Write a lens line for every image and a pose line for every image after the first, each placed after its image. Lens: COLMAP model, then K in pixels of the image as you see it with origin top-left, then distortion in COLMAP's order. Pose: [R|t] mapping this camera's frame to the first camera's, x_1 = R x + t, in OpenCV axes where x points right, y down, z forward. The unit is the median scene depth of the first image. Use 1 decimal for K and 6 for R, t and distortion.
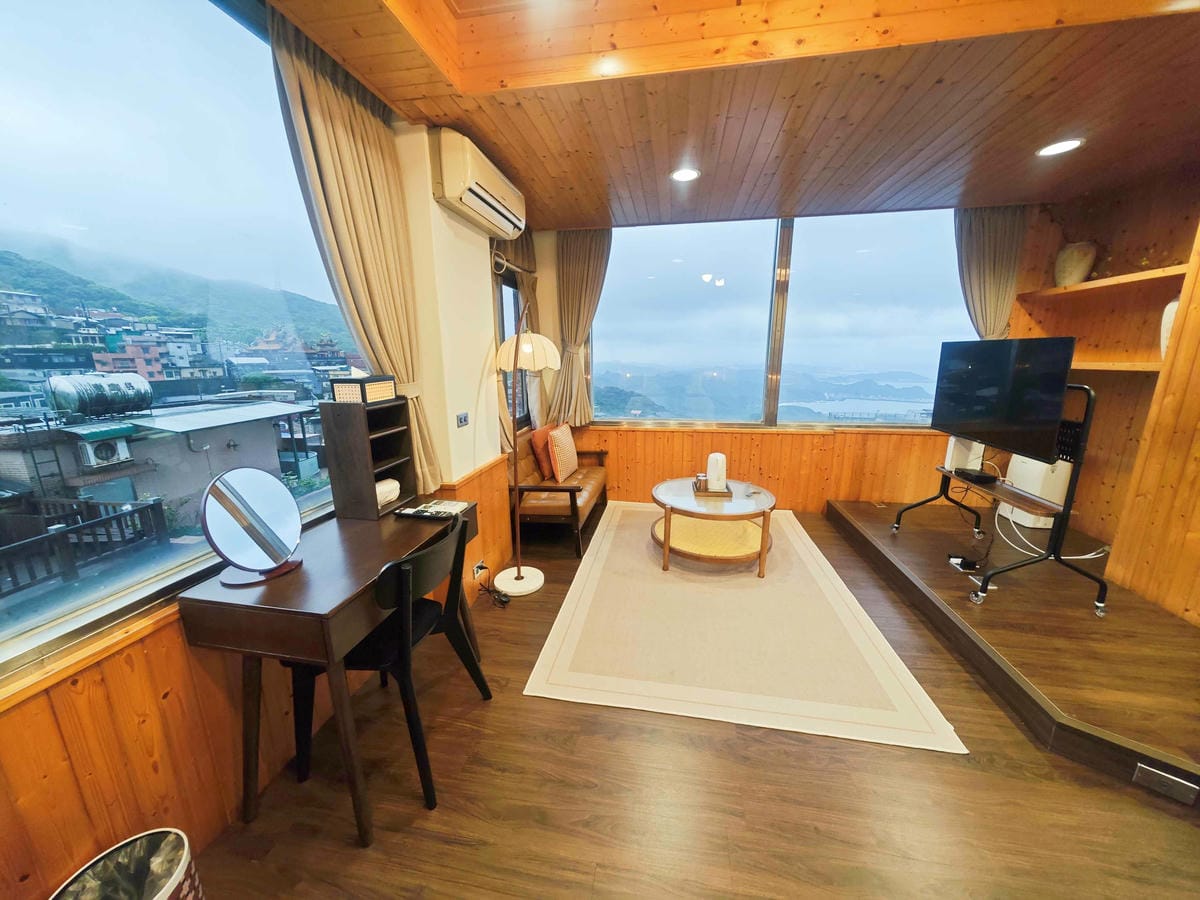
lens RADIAL K [[422.5, 0, 600.0], [0, 422.5, 450.0], [0, 0, 1]] dist [-0.000406, -0.000148]
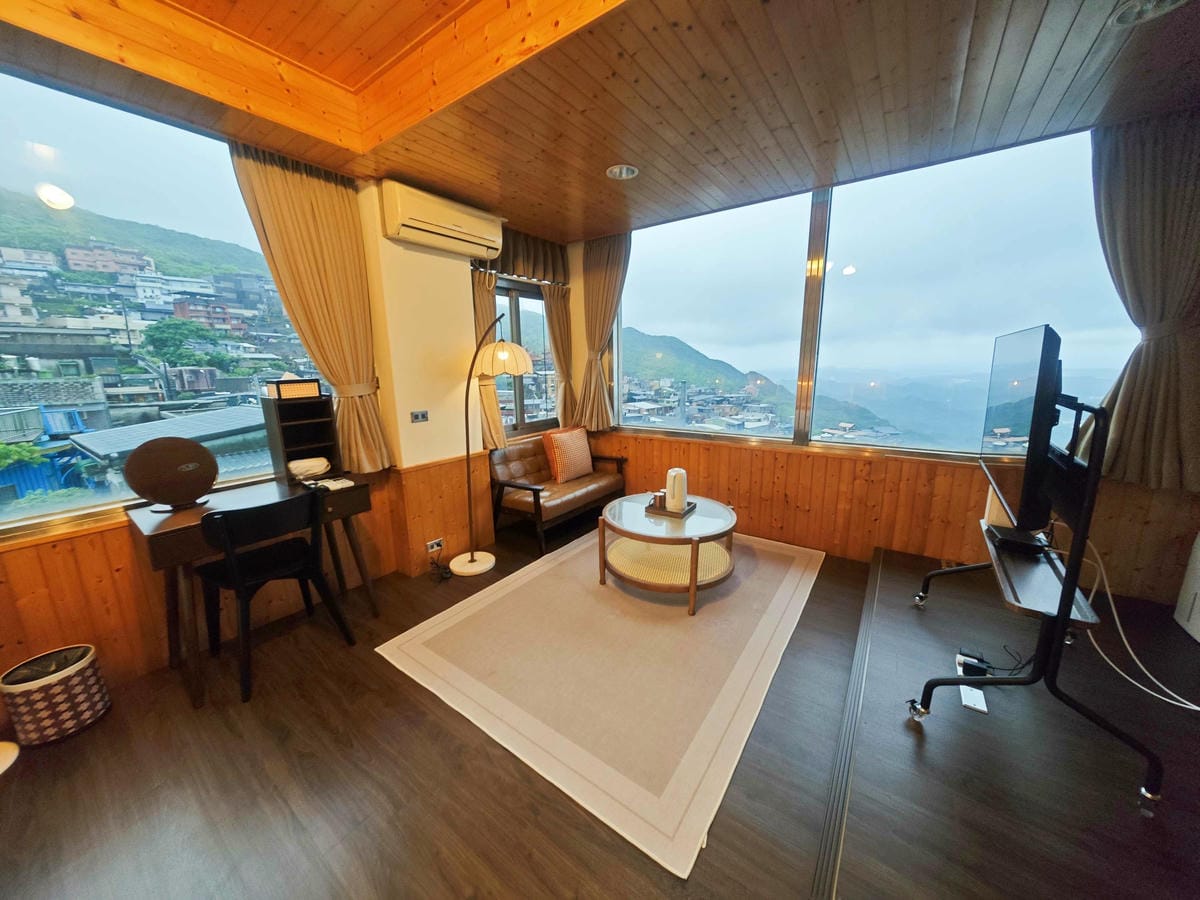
lens RADIAL K [[422.5, 0, 600.0], [0, 422.5, 450.0], [0, 0, 1]] dist [-0.000406, -0.000148]
pose [[0.899511, 0.081361, -0.429255, 0.506621], [-0.086483, 0.996224, 0.007597, -0.023912], [0.428252, 0.030290, 0.903151, 0.113219]]
